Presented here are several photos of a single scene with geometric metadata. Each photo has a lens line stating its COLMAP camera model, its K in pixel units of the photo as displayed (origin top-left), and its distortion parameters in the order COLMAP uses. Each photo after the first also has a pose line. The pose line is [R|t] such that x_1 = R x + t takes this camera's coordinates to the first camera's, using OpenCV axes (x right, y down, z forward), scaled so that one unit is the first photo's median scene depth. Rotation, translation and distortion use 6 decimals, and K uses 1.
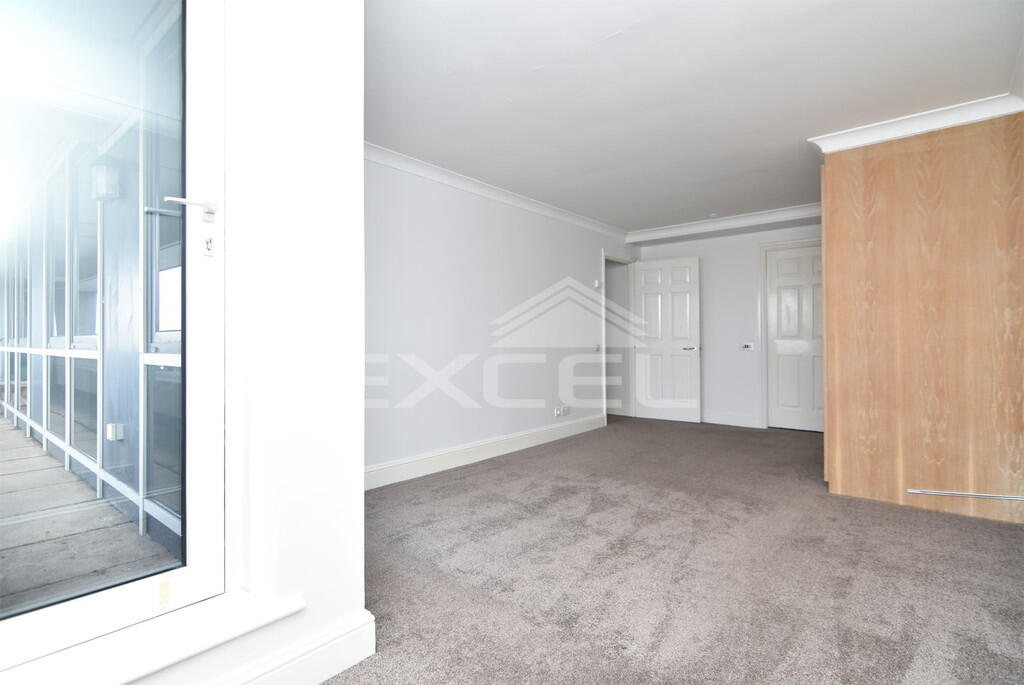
lens RADIAL K [[497.3, 0, 507.8], [0, 497.3, 332.5], [0, 0, 1]] dist [0.021962, -0.024793]
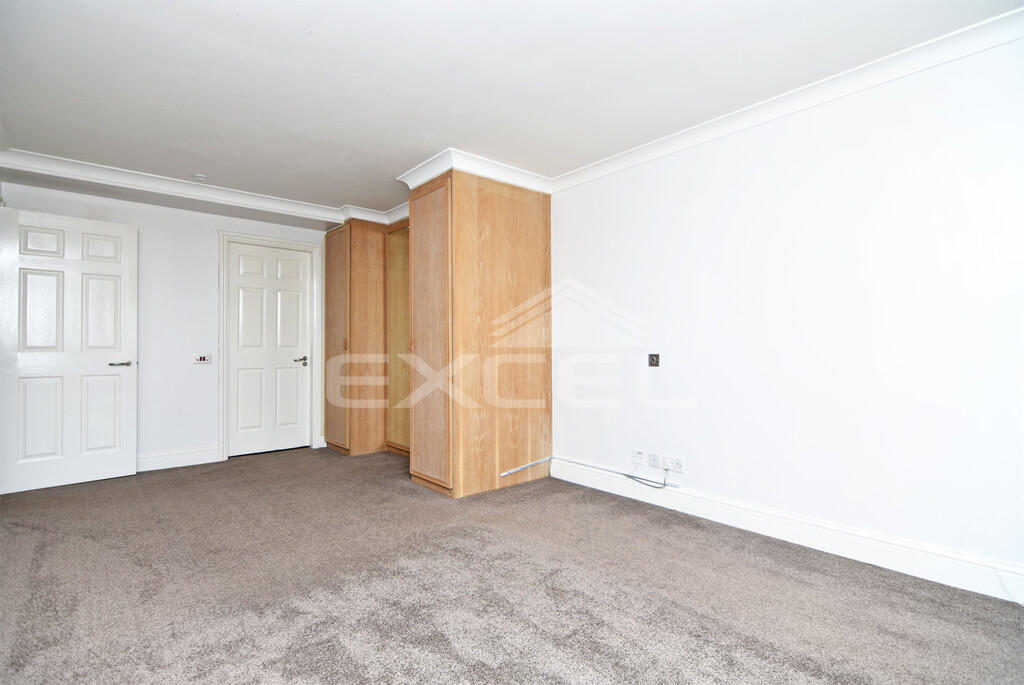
lens RADIAL K [[497.3, 0, 507.8], [0, 497.3, 332.5], [0, 0, 1]] dist [0.021962, -0.024793]
pose [[0.159058, 0.029264, 0.986835, -0.374274], [-0.013033, 0.999536, -0.027540, 0.006531], [-0.987183, -0.008481, 0.159365, 0.769965]]
